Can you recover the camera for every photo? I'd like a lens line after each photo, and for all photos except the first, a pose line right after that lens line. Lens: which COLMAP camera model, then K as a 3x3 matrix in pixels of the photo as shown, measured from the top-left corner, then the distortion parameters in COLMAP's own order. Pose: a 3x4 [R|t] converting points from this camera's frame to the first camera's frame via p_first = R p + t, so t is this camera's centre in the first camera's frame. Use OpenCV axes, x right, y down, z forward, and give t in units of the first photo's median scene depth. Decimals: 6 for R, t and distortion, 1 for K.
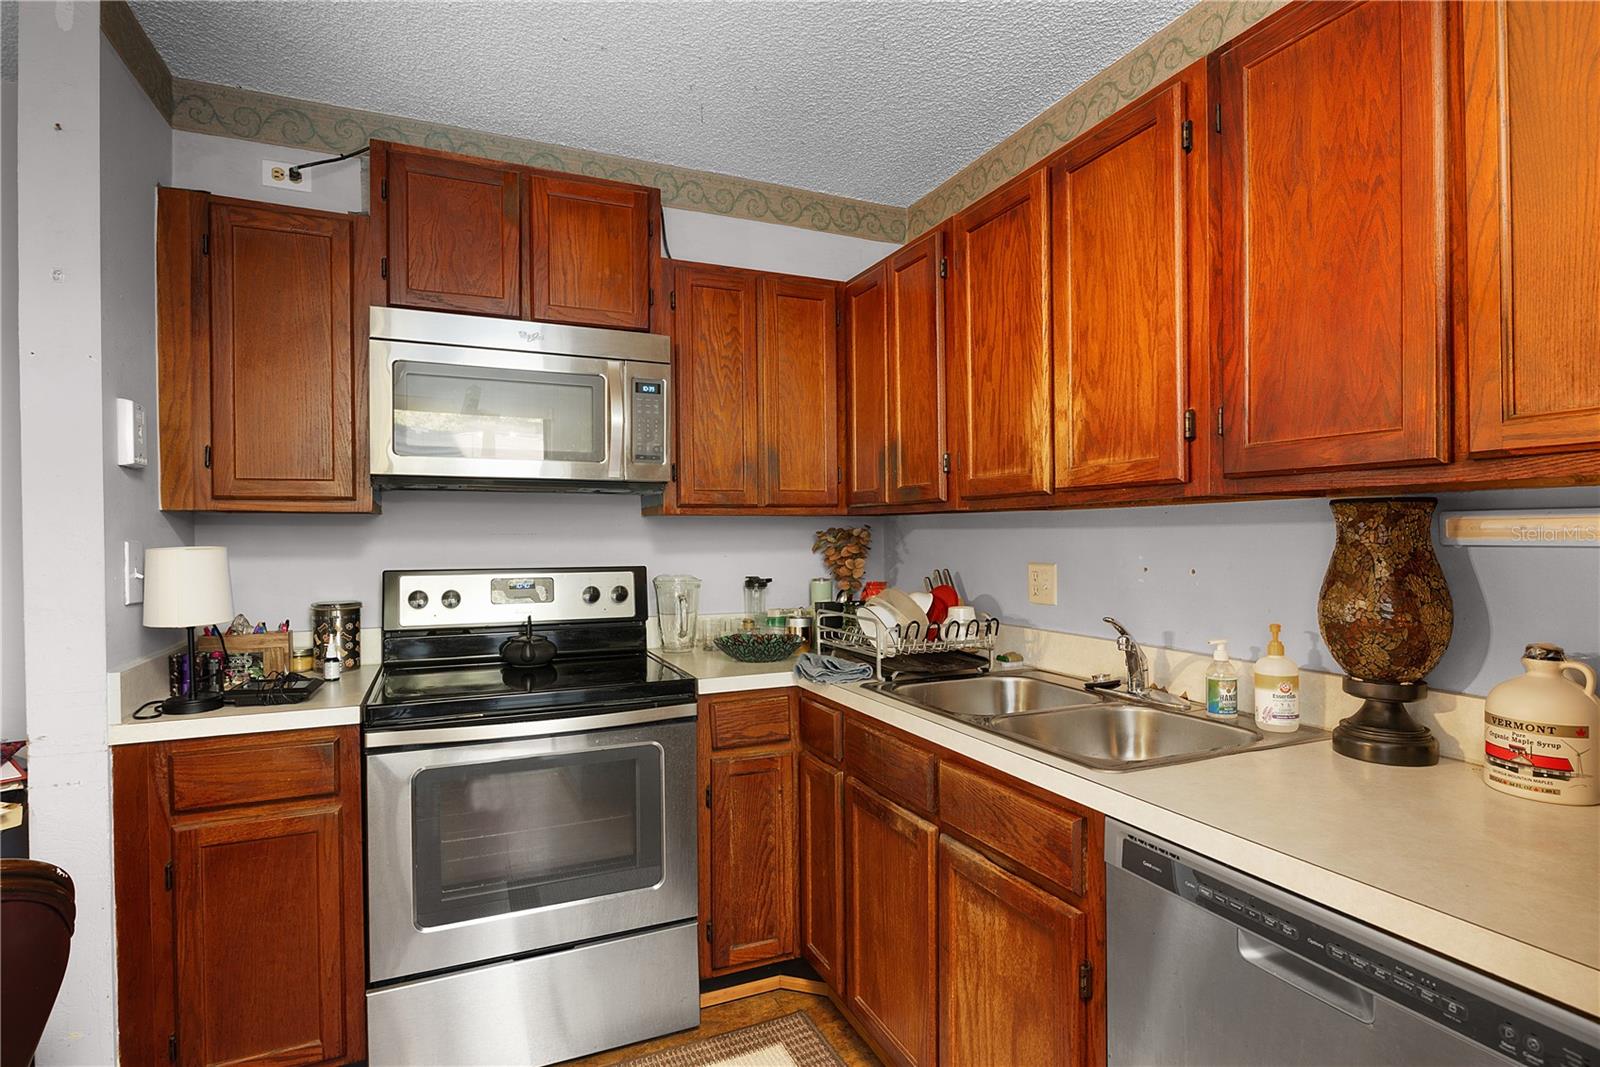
lens RADIAL K [[810.6, 0, 801.8], [0, 810.6, 538.3], [0, 0, 1]] dist [-0.003273, 0.000346]
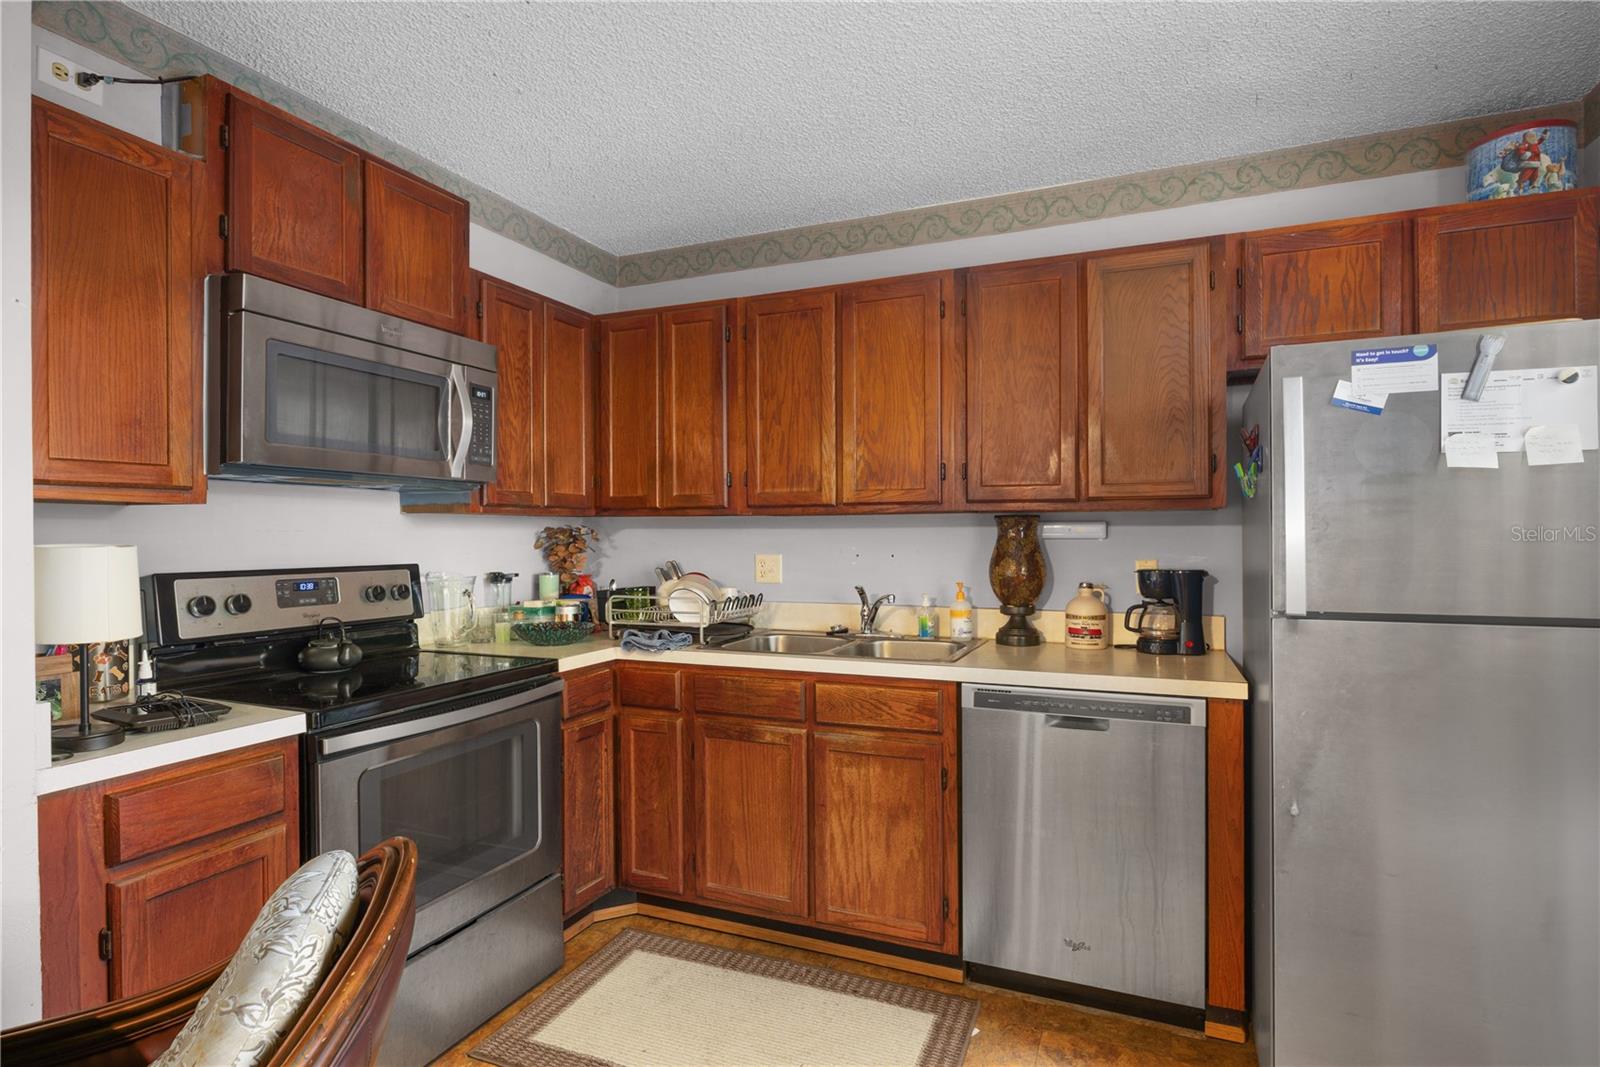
lens RADIAL K [[819.1, 0, 800.0], [0, 819.1, 533.5], [0, 0, 1]] dist [0.001952, 0.000288]
pose [[0.732467, 0.002853, 0.680797, -0.729106], [0.001736, 0.999980, -0.006059, 0.005547], [-0.680800, 0.005620, 0.732447, -0.079967]]
